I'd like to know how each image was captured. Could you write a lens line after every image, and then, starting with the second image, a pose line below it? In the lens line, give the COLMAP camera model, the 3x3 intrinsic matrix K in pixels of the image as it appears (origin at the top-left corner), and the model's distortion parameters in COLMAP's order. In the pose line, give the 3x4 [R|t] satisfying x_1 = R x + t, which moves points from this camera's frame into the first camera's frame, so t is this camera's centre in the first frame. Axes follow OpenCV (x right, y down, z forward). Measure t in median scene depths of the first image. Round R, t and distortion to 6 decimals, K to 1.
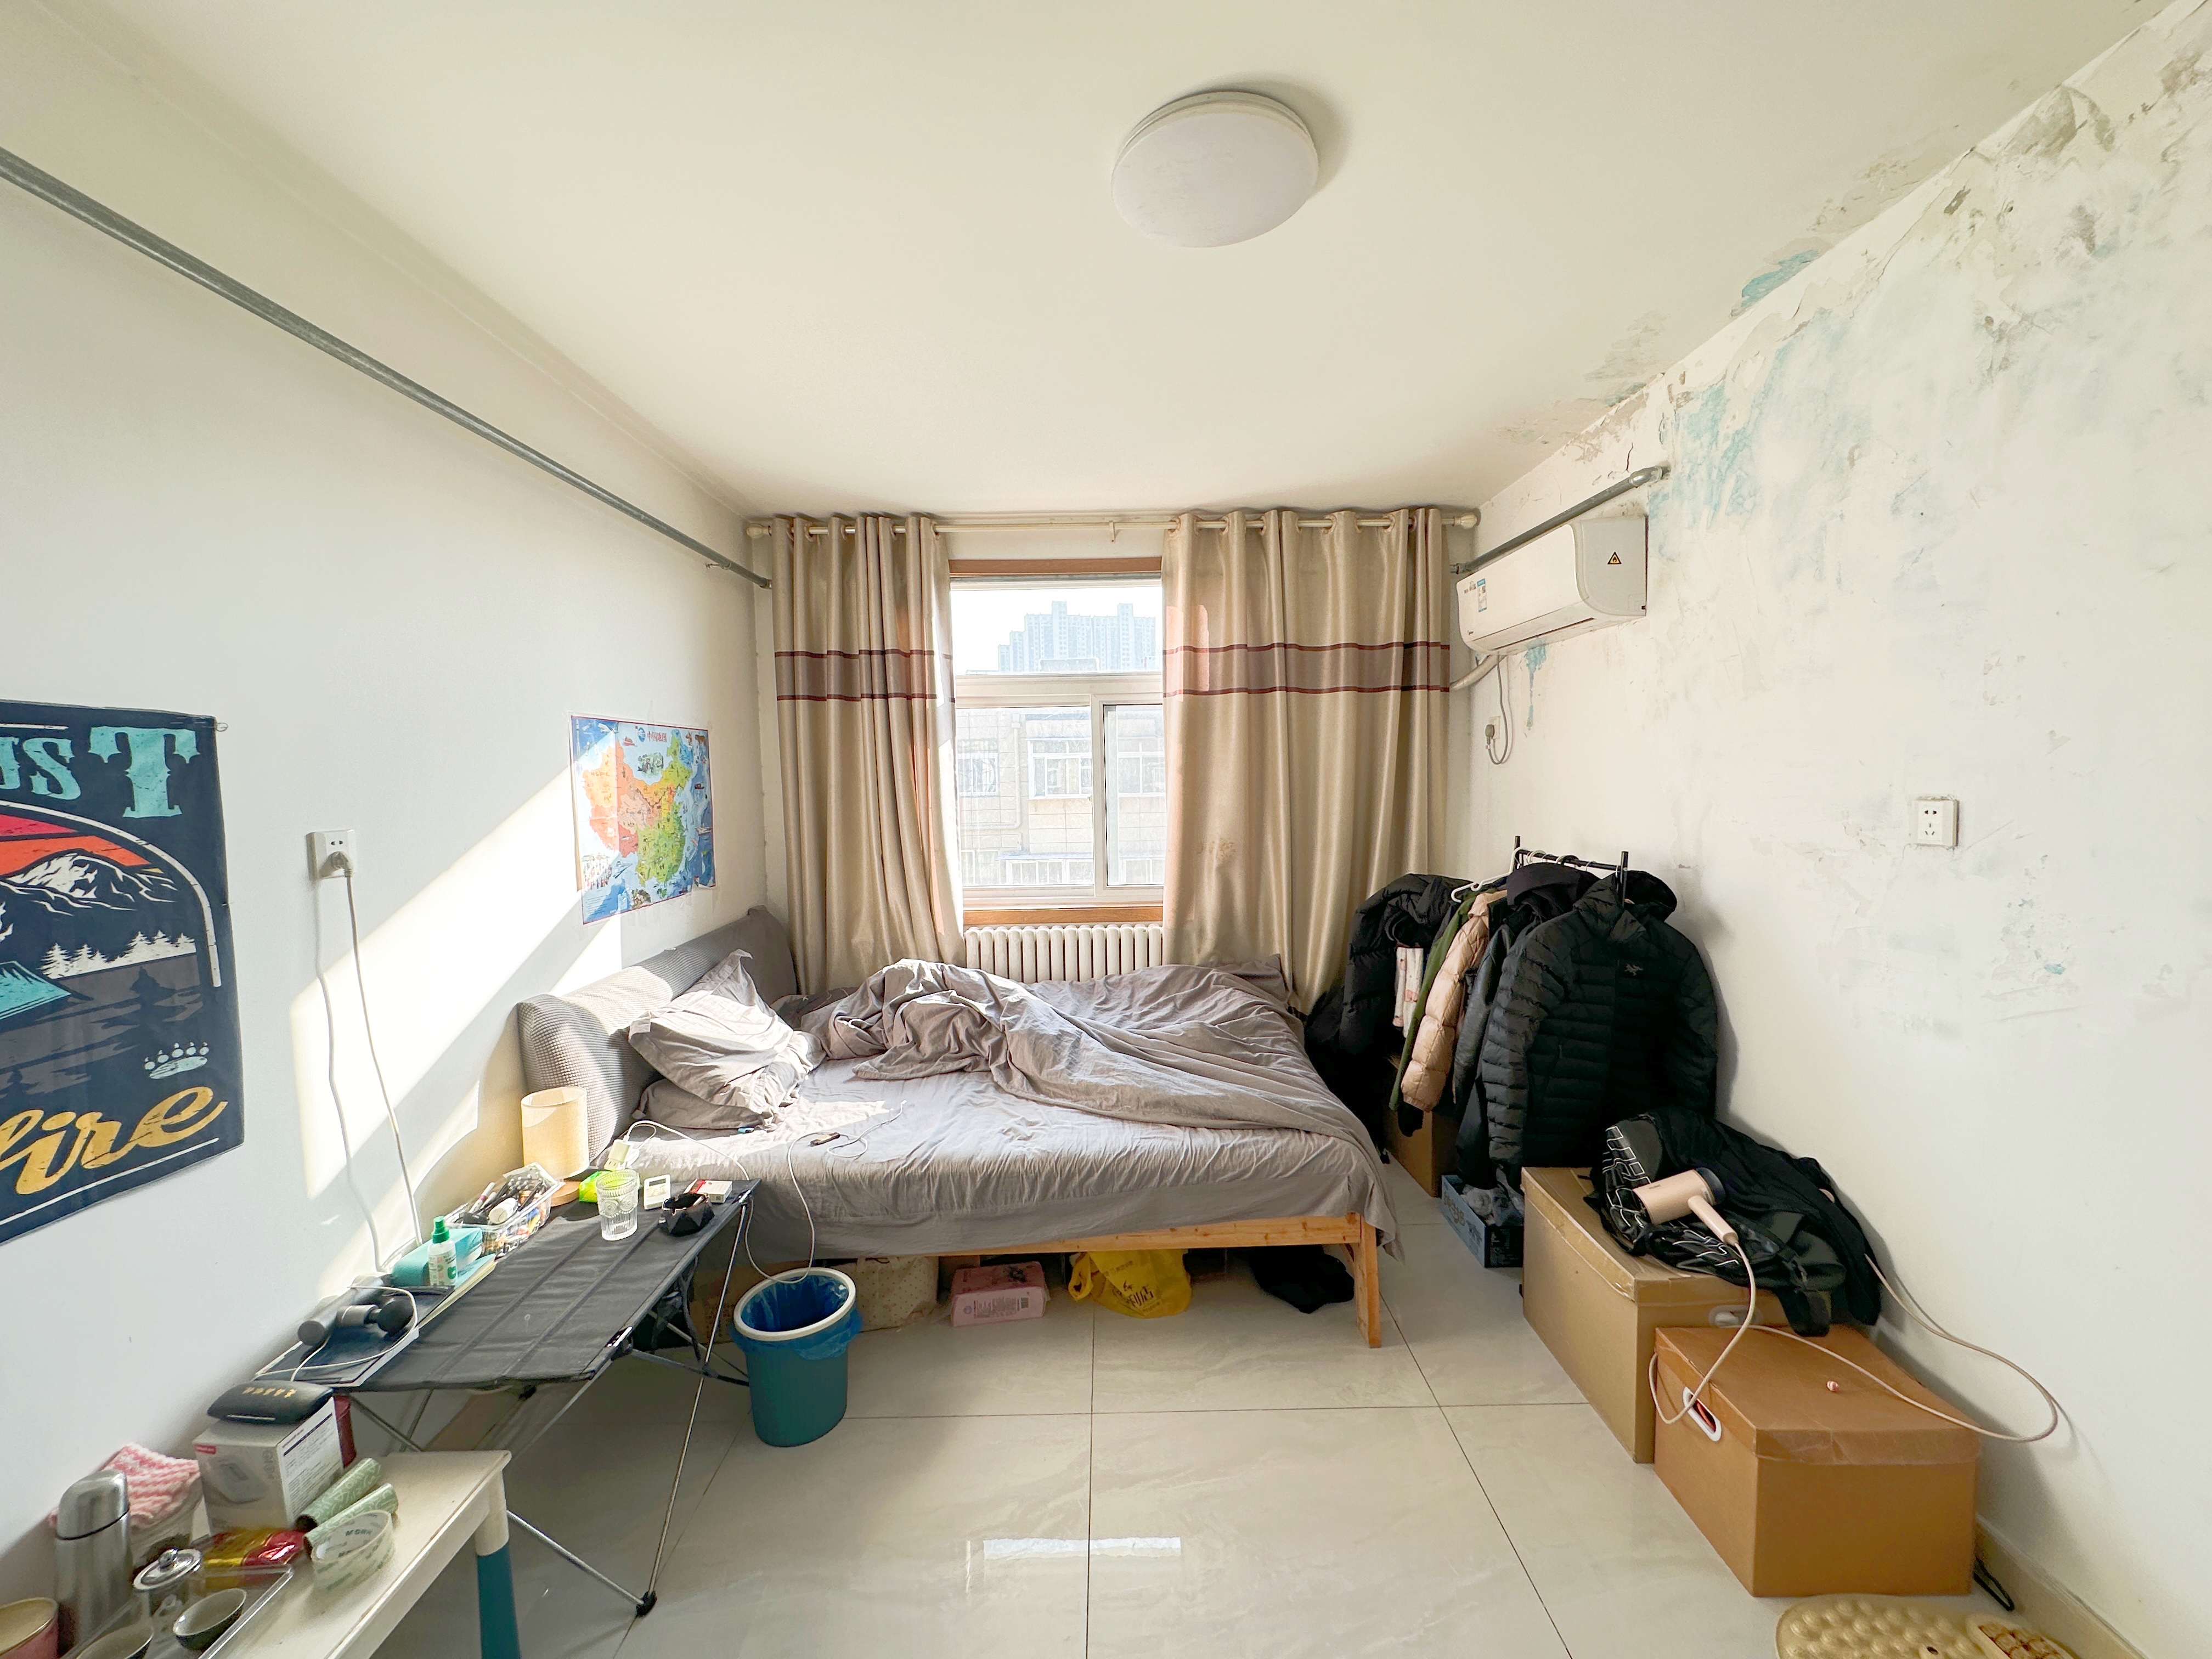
lens RADIAL K [[887.6, 0, 1106.6], [0, 887.6, 839.3], [0, 0, 1]] dist [-0.000430, -0.000252]
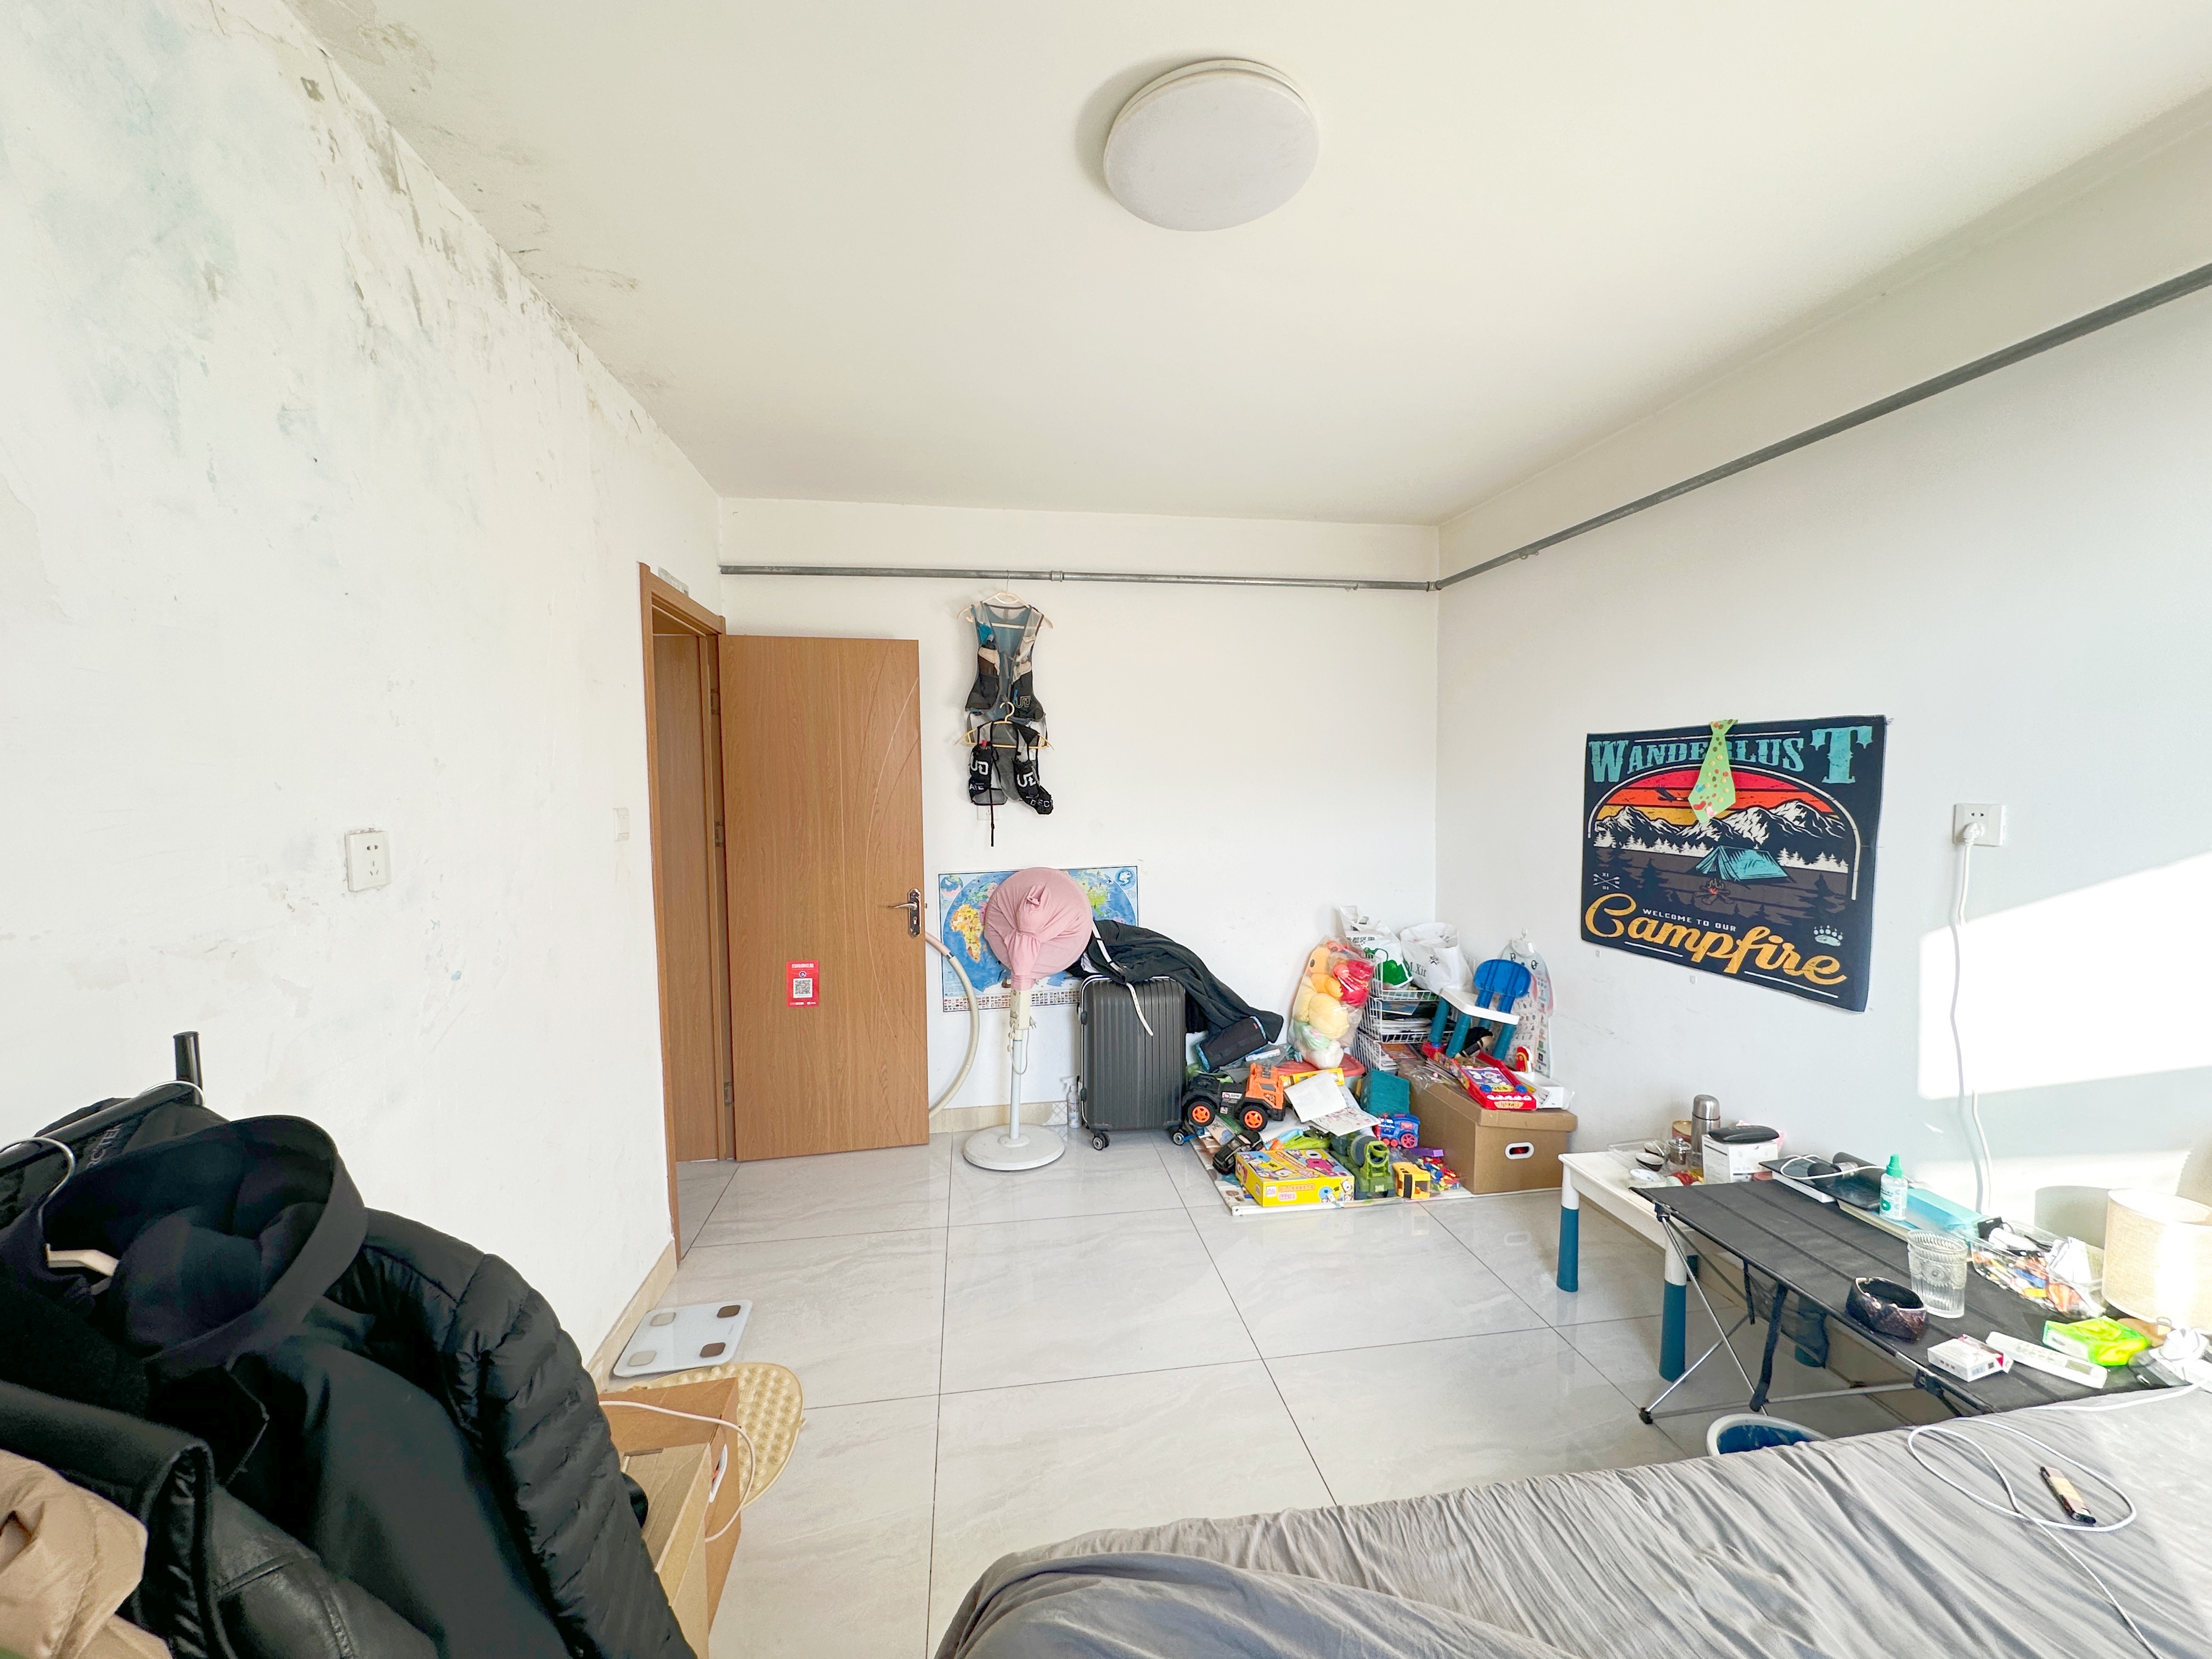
lens RADIAL K [[887.6, 0, 1106.4], [0, 887.6, 832.7], [0, 0, 1]] dist [-0.000430, -0.000252]
pose [[-0.987968, 0.038832, -0.149704, 0.485873], [0.018140, 0.990380, 0.137184, -0.184793], [0.153591, 0.132817, -0.979168, 2.434652]]
